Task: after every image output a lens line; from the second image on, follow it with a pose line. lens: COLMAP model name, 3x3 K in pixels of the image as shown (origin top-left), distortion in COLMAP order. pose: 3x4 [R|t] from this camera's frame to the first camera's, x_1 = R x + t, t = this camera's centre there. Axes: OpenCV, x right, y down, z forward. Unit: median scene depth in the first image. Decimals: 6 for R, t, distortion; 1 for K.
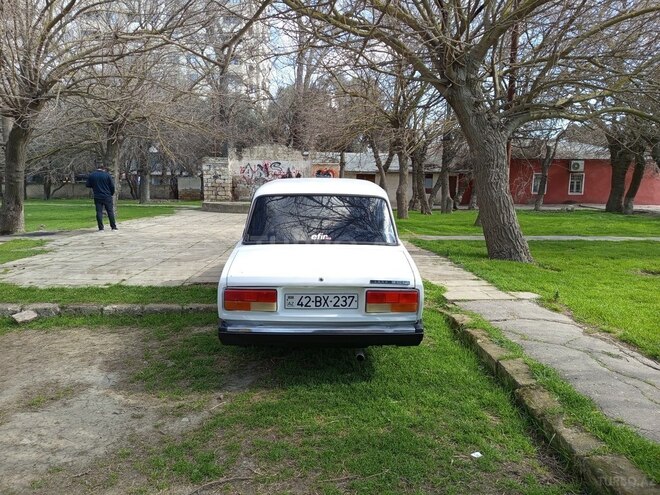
lens RADIAL K [[458.0, 0, 328.8], [0, 458.0, 247.0], [0, 0, 1]] dist [0.059924, -0.061293]
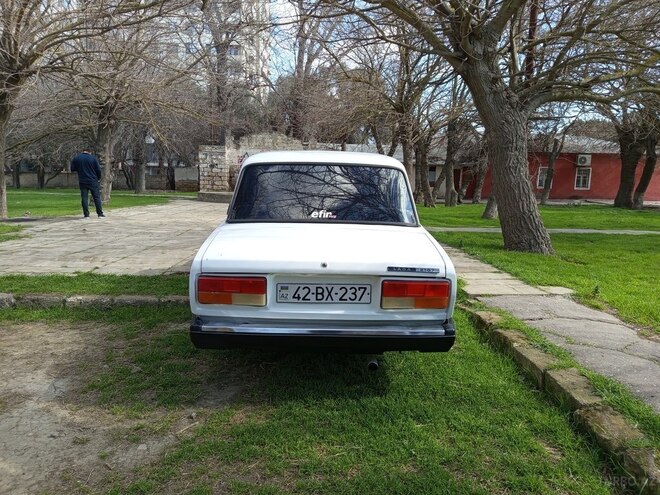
lens RADIAL K [[458.0, 0, 328.8], [0, 458.0, 247.0], [0, 0, 1]] dist [0.059924, -0.061293]
pose [[0.999931, 0.011507, 0.002143, -0.008057], [-0.011530, 0.999873, 0.011013, 0.024086], [-0.002016, -0.011037, 0.999937, 0.172479]]
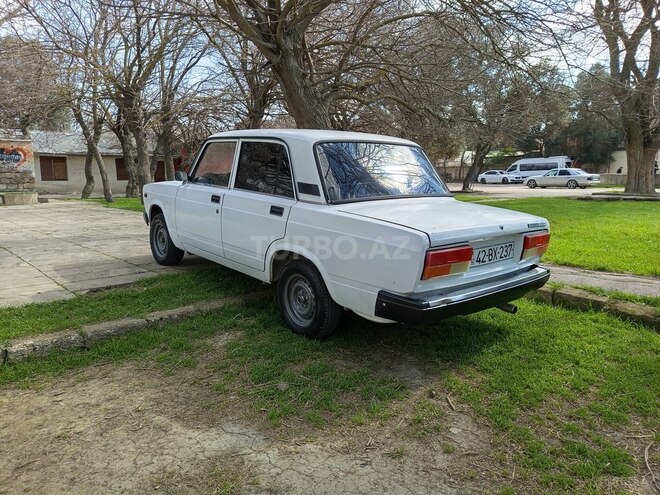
lens RADIAL K [[459.6, 0, 332.5], [0, 459.6, 248.8], [0, 0, 1]] dist [0.055826, -0.059589]
pose [[0.766688, -0.109587, 0.632597, -0.618402], [0.094976, 0.993843, 0.057059, 0.022499], [-0.634955, 0.016335, 0.772376, 0.391289]]
